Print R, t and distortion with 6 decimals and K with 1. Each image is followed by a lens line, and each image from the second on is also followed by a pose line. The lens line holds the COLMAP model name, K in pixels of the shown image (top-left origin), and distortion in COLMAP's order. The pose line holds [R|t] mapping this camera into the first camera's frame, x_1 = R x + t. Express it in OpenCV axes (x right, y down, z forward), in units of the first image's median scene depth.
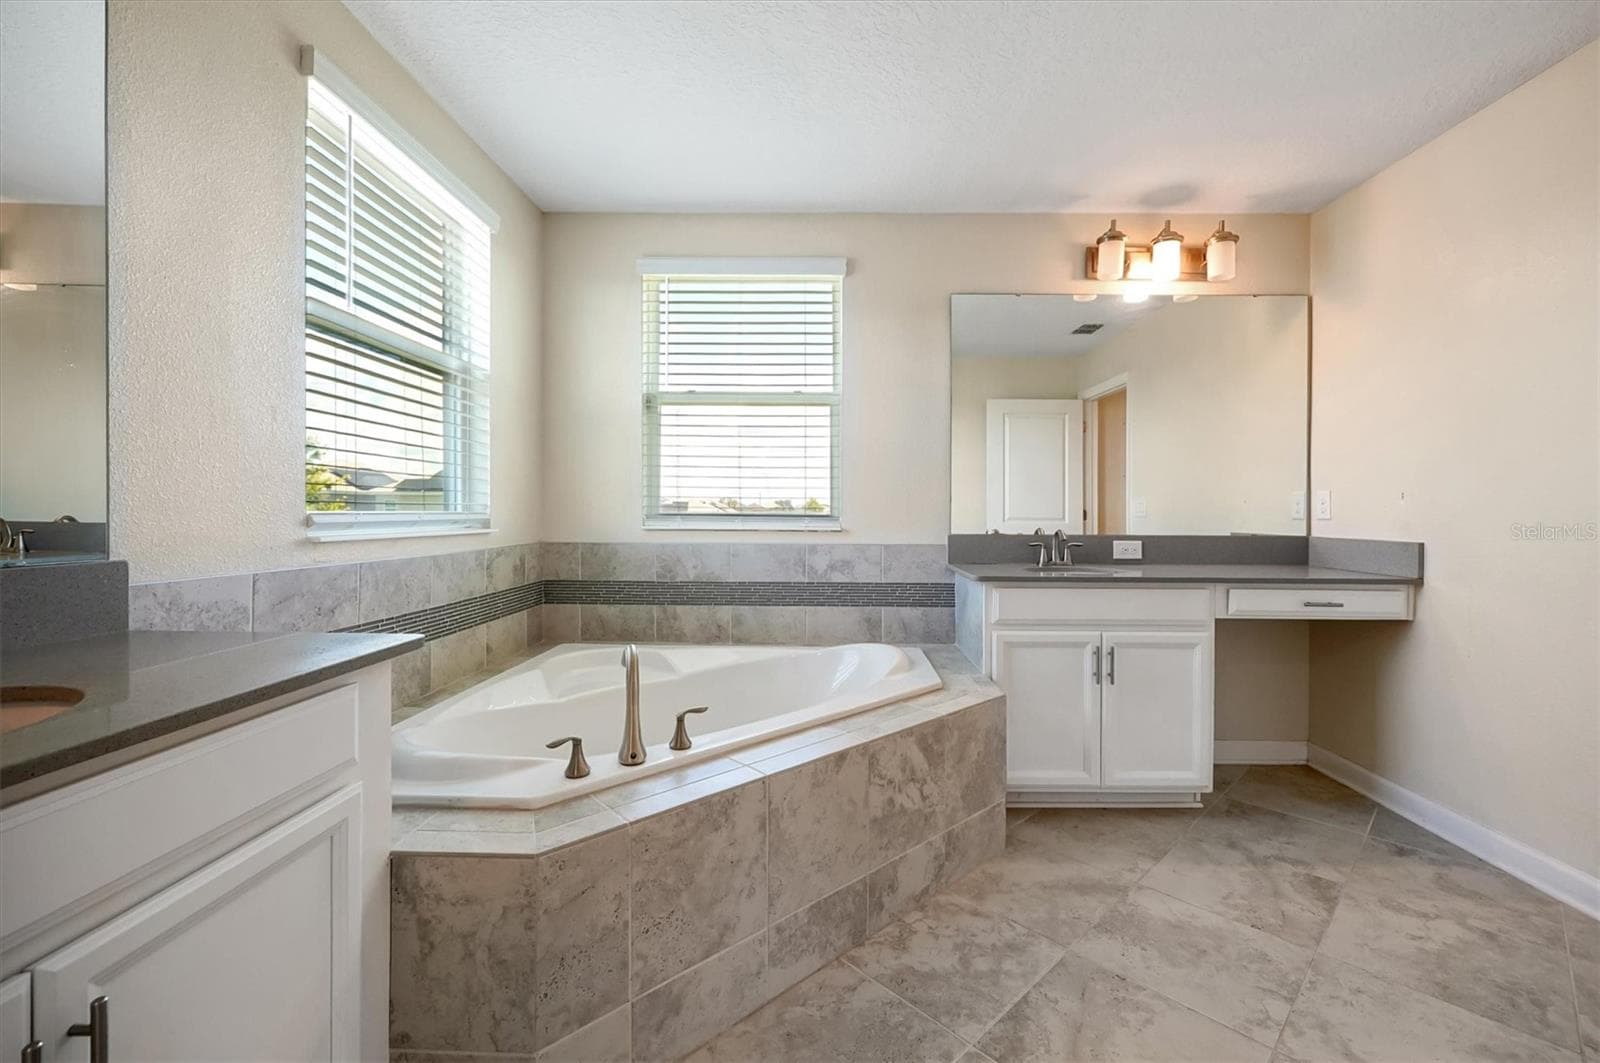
lens RADIAL K [[667.7, 0, 804.5], [0, 667.7, 524.2], [0, 0, 1]] dist [-0.047872, -0.000049]
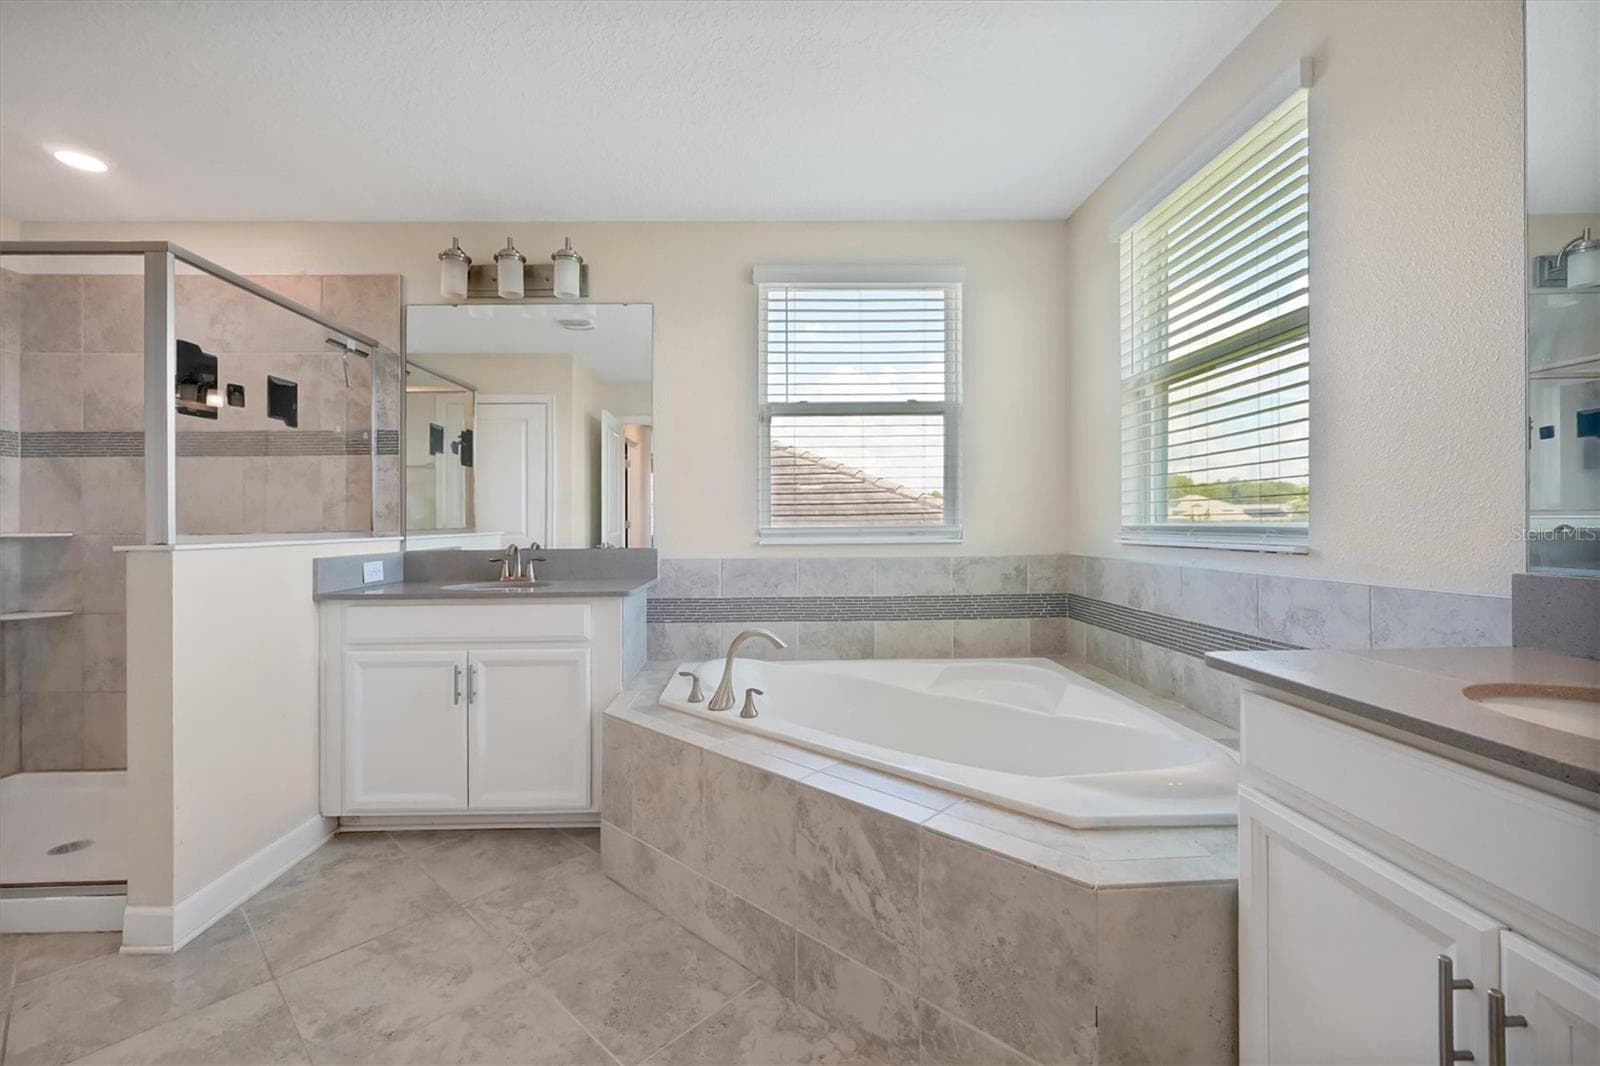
lens RADIAL K [[667.7, 0, 804.5], [0, 667.7, 525.7], [0, 0, 1]] dist [-0.047872, -0.000049]
pose [[0.058664, -0.004509, -0.998268, 0.938889], [-0.008349, 0.999953, -0.005007, -0.013712], [0.998243, 0.008628, 0.058623, 0.902836]]
